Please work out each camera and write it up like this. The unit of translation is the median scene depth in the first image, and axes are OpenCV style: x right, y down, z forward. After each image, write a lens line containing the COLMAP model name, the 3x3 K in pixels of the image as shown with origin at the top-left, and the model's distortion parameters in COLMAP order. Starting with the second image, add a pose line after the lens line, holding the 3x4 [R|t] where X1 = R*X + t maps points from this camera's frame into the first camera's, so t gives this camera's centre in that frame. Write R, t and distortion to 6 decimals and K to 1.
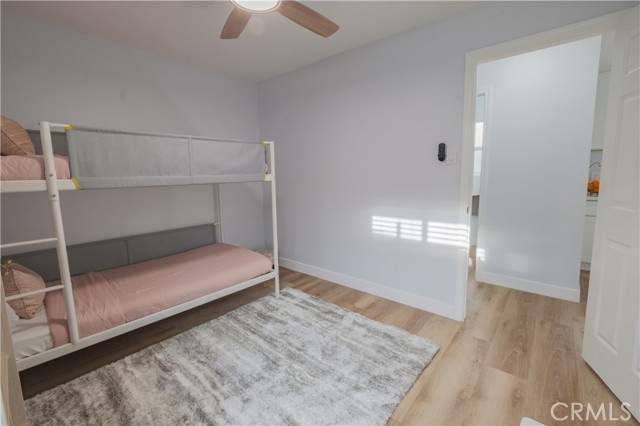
lens RADIAL K [[279.6, 0, 319.9], [0, 279.6, 210.0], [0, 0, 1]] dist [-0.009578, 0.000044]
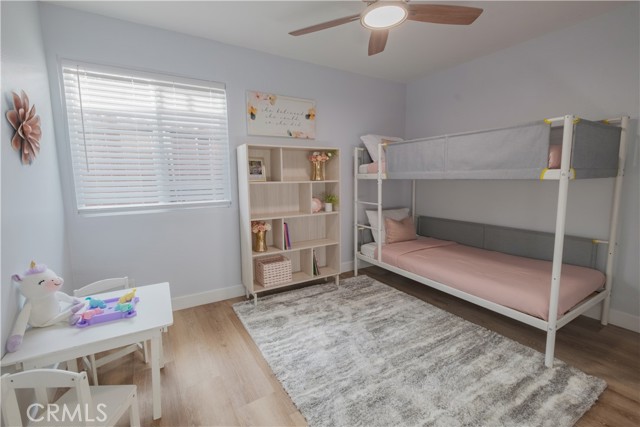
lens RADIAL K [[279.6, 0, 316.4], [0, 279.6, 211.9], [0, 0, 1]] dist [-0.009578, 0.000044]
pose [[-0.314667, 0.139745, -0.938859, 0.732379], [-0.108679, 0.977295, 0.181890, -0.108969], [0.942960, 0.159269, -0.292335, 0.843193]]
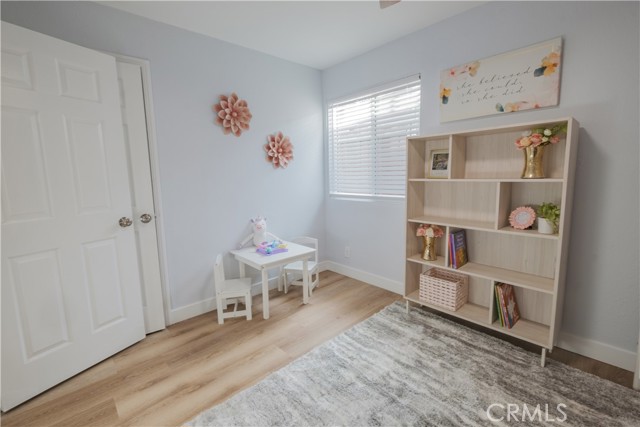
lens RADIAL K [[279.6, 0, 315.2], [0, 279.6, 212.2], [0, 0, 1]] dist [-0.009578, 0.000044]
pose [[-0.990790, 0.023642, 0.133329, -0.063276], [0.058318, 0.963144, 0.262588, -0.166451], [-0.122206, 0.267945, -0.955652, 1.312056]]
